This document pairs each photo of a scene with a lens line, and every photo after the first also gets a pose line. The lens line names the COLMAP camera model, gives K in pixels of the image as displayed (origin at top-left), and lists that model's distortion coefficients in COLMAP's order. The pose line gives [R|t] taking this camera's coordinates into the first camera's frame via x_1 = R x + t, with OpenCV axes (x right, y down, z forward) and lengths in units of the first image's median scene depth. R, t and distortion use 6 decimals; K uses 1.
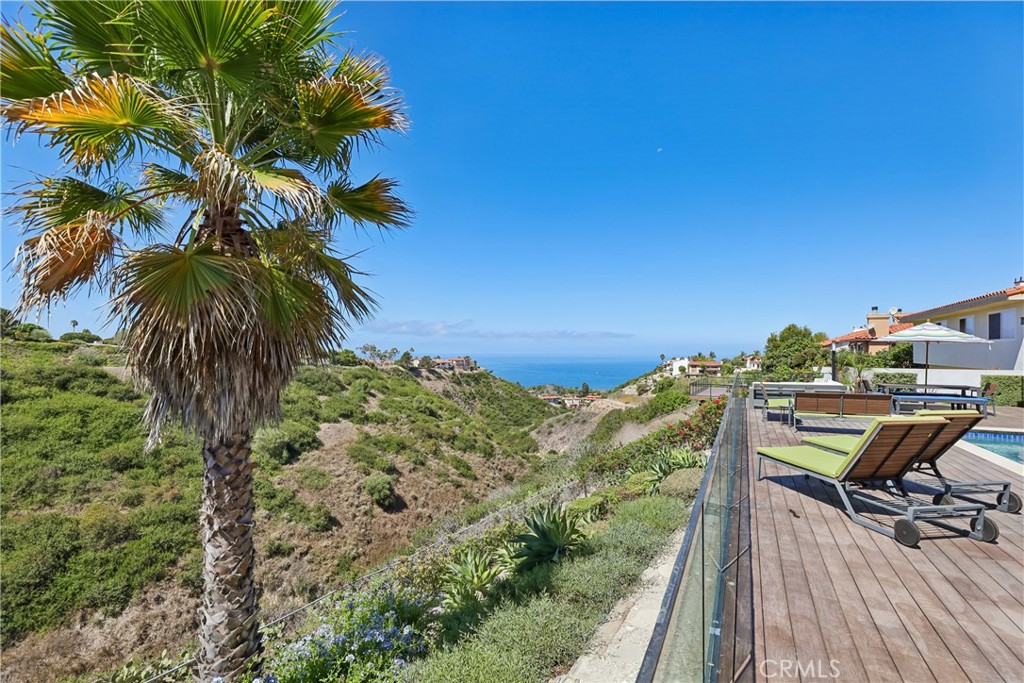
lens RADIAL K [[478.1, 0, 512.0], [0, 478.1, 341.5], [0, 0, 1]] dist [-0.000711, 0.000924]
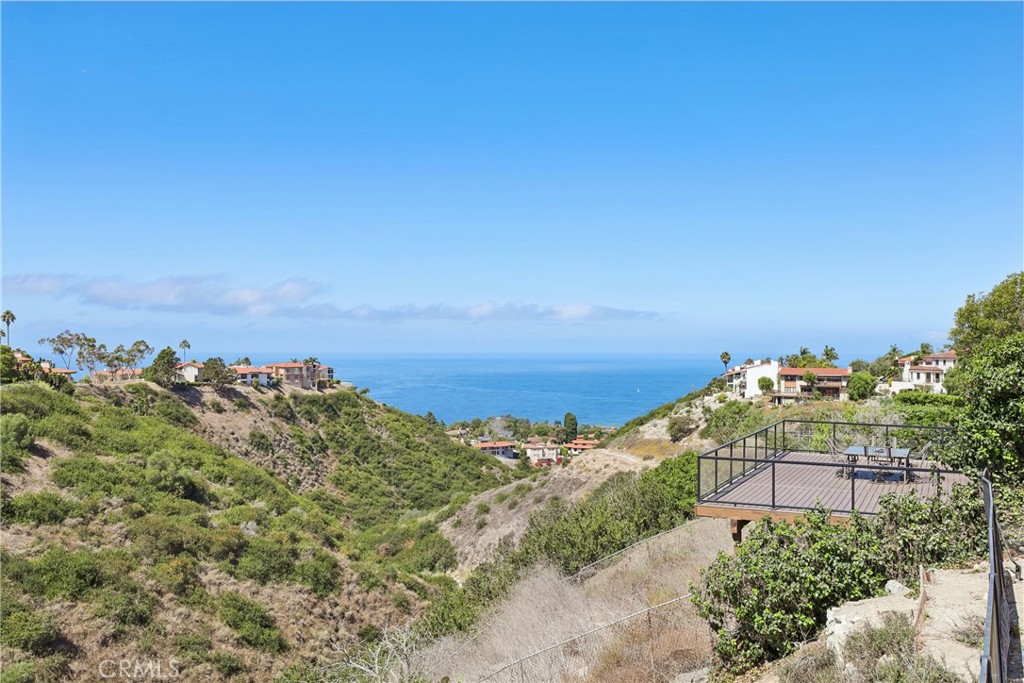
lens RADIAL K [[948.3, 0, 512.0], [0, 948.3, 341.5], [0, 0, 1]] dist [0.065930, 0.003961]
pose [[0.997405, -0.002537, 0.071949, 0.052960], [0.001574, 0.999908, 0.013441, 0.004176], [-0.071976, -0.013292, 0.997318, 0.115316]]
